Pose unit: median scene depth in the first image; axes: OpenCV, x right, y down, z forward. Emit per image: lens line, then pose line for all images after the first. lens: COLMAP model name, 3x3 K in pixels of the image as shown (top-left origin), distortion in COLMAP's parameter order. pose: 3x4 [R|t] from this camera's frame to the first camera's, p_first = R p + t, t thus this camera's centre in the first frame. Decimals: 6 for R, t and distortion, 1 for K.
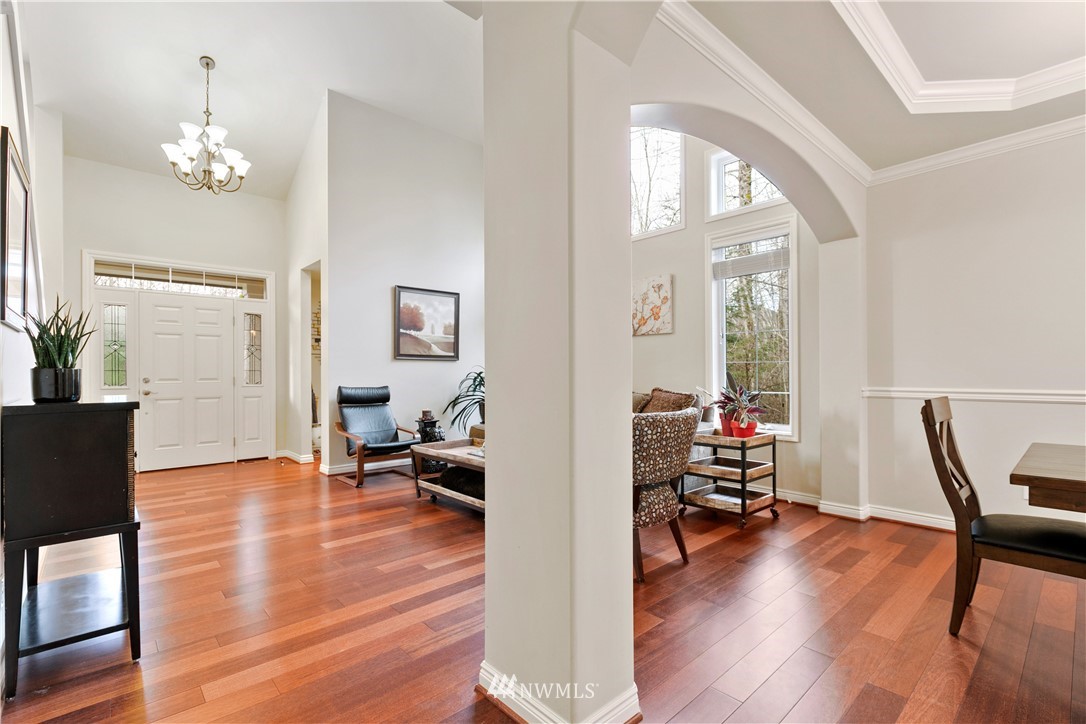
lens RADIAL K [[487.3, 0, 545.4], [0, 487.3, 370.5], [0, 0, 1]] dist [0.001884, 0.000610]
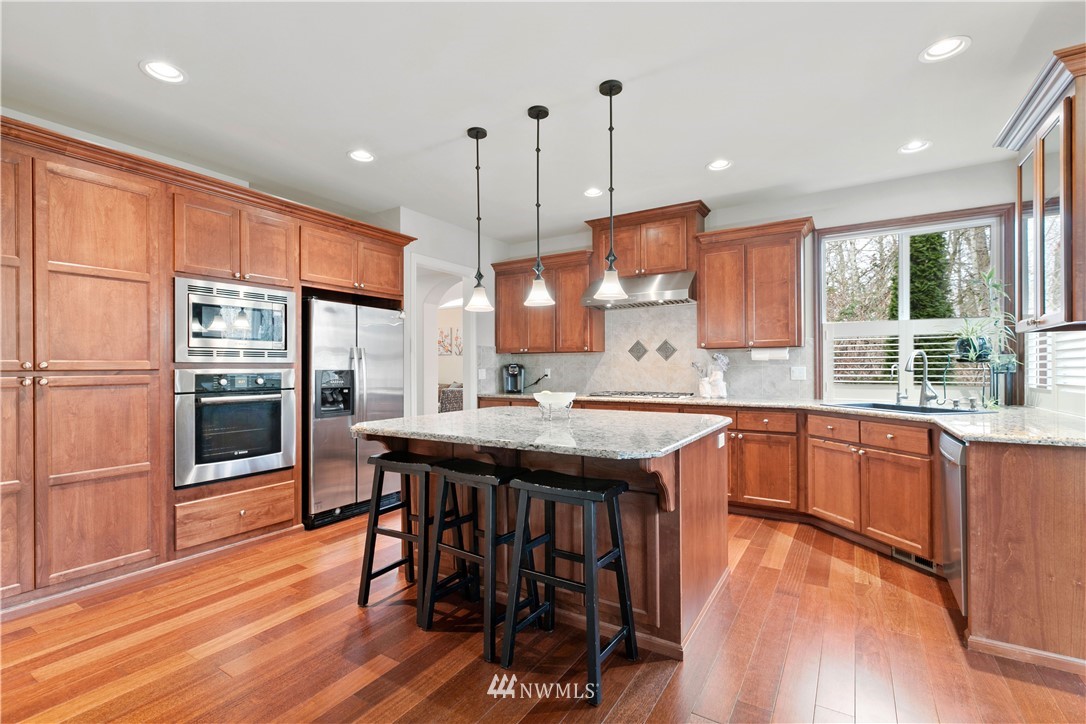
lens RADIAL K [[487.3, 0, 543.7], [0, 487.3, 368.2], [0, 0, 1]] dist [0.001884, 0.000610]
pose [[0.966456, 0.005853, 0.256767, 0.001137], [-0.006318, 0.999980, 0.000987, -0.019015], [-0.256756, -0.002576, 0.966473, -0.985967]]
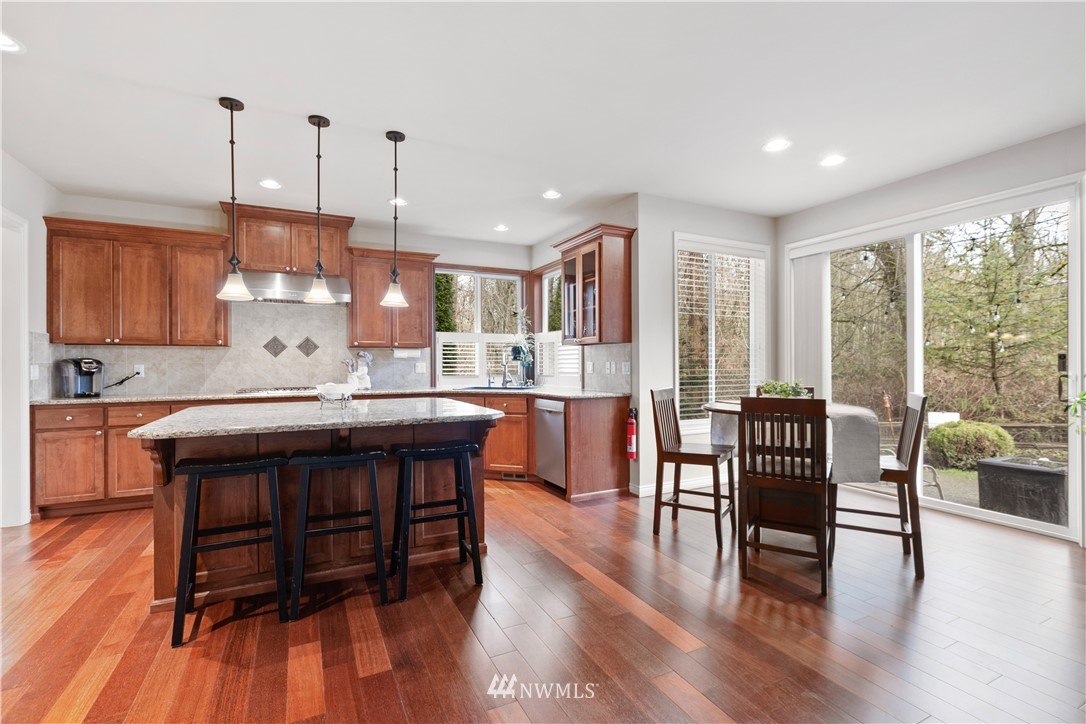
lens RADIAL K [[487.3, 0, 551.1], [0, 487.3, 364.3], [0, 0, 1]] dist [0.001884, 0.000610]
pose [[0.278126, 0.010346, 0.960489, -0.324905], [-0.000931, 0.999944, -0.010502, -0.009812], [-0.960544, 0.002026, 0.278120, -0.887073]]
